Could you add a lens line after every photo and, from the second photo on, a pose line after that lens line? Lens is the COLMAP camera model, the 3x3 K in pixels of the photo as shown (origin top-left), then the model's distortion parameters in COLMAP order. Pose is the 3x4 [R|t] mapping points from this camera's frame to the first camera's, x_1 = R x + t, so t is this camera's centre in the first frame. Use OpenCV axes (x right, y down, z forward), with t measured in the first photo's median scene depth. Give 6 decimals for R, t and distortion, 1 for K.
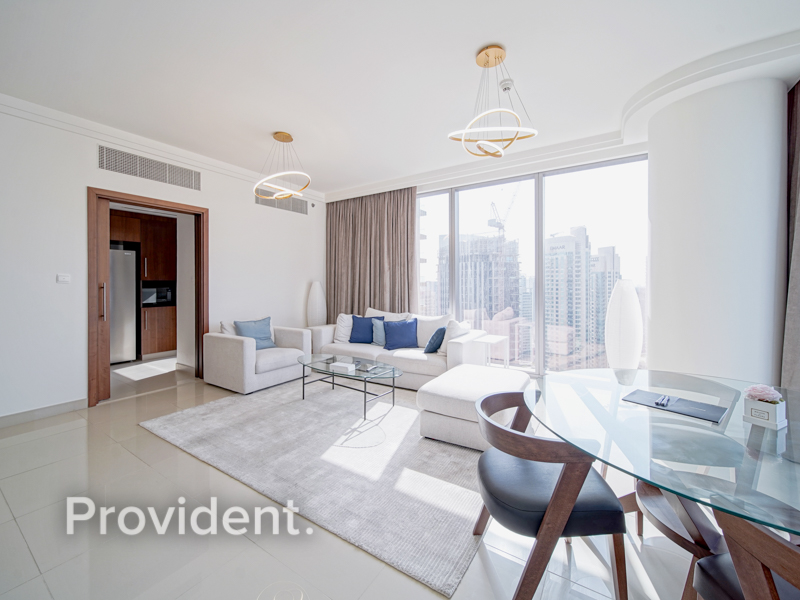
lens RADIAL K [[327.2, 0, 395.3], [0, 327.2, 294.2], [0, 0, 1]] dist [0.000593, 0.000326]
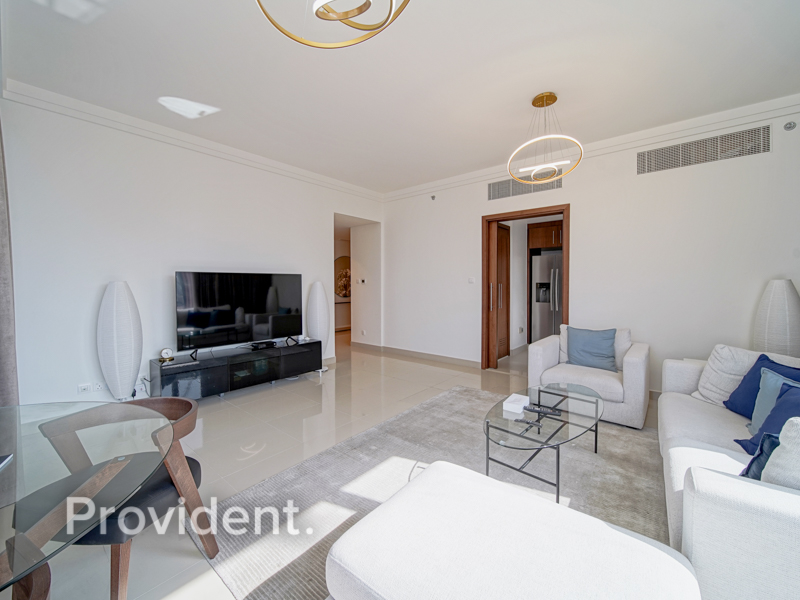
lens RADIAL K [[327.2, 0, 395.3], [0, 327.2, 294.2], [0, 0, 1]] dist [0.000593, 0.000326]
pose [[-0.114841, 0.031086, -0.992897, 0.573963], [-0.031838, 0.998882, 0.034956, -0.024985], [0.992874, 0.035626, -0.113723, 0.841954]]
